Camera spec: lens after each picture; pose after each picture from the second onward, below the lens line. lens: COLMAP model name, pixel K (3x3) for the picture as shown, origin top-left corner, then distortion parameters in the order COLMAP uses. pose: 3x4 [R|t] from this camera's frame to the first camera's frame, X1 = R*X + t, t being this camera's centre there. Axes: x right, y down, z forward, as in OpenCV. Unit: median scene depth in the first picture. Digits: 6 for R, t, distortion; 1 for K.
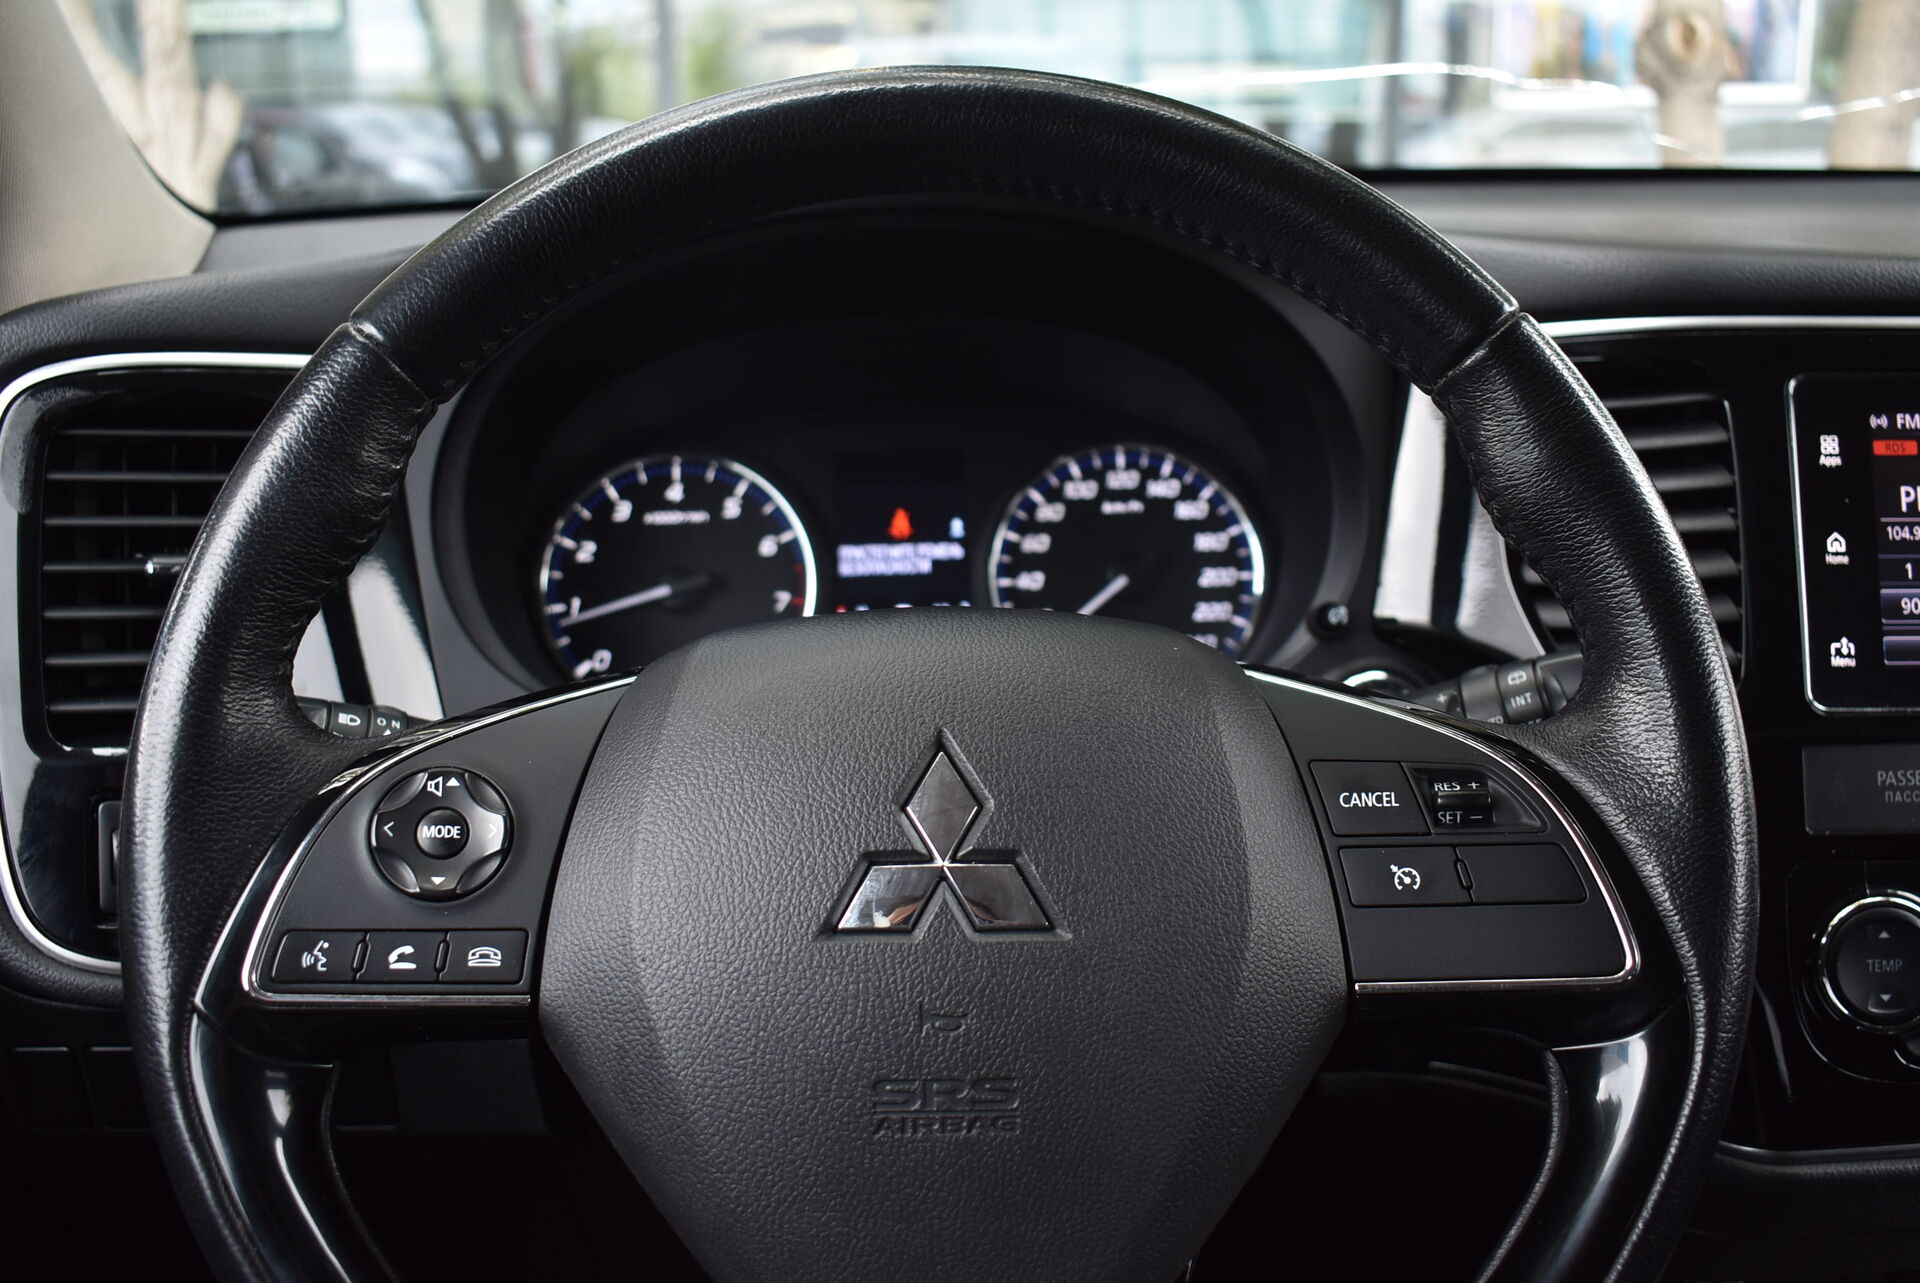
lens RADIAL K [[1851.6, 0, 958.8], [0, 1851.6, 638.5], [0, 0, 1]] dist [-0.110106, 0.000000]
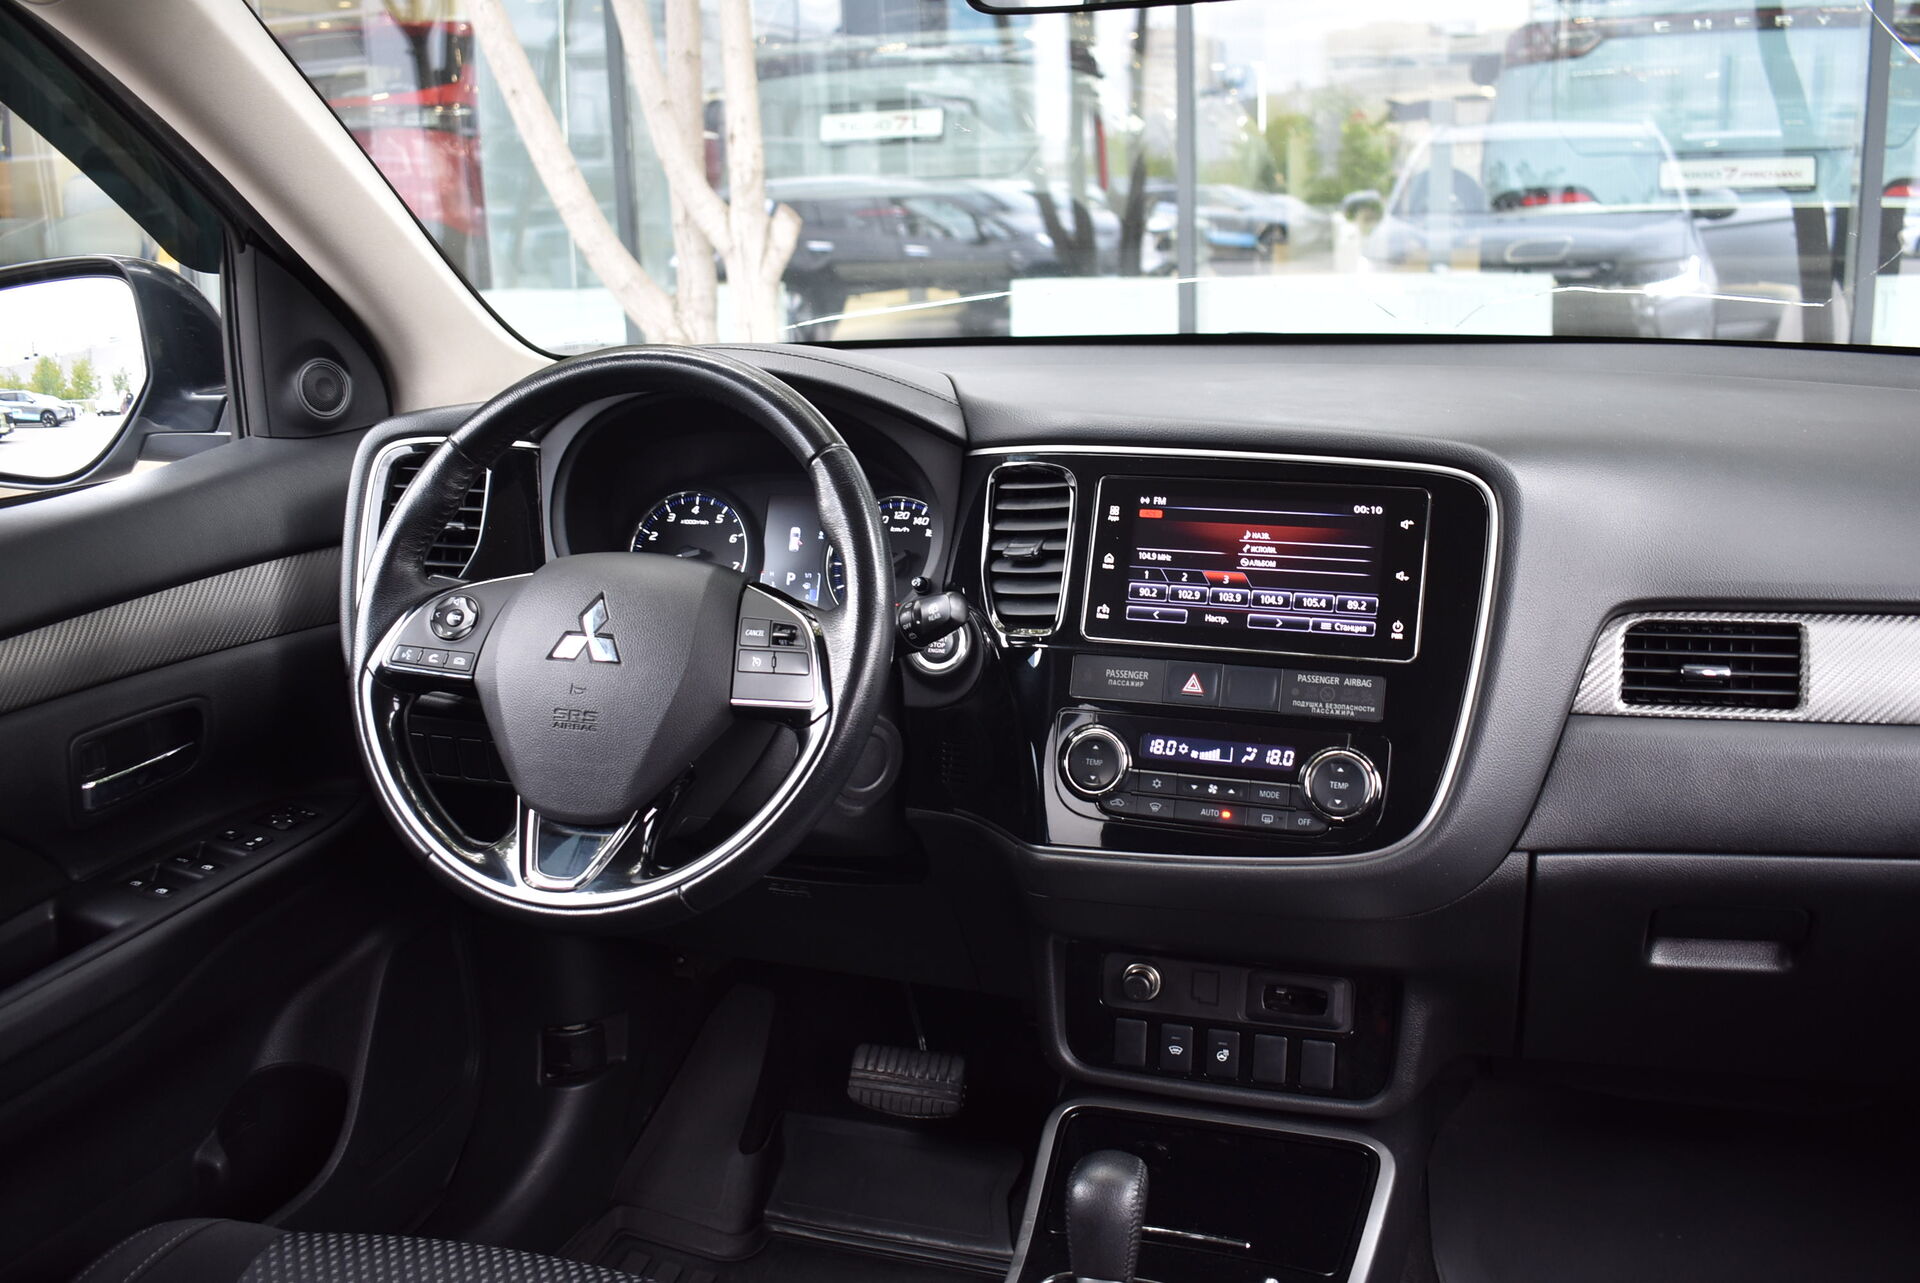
lens RADIAL K [[1851.6, 0, 960.1], [0, 1851.6, 642.8], [0, 0, 1]] dist [-0.110106, 0.000000]
pose [[0.925230, 0.078913, -0.371109, 0.920114], [-0.087705, 0.996123, -0.006844, 0.058801], [0.369130, 0.038881, 0.928564, -0.827853]]
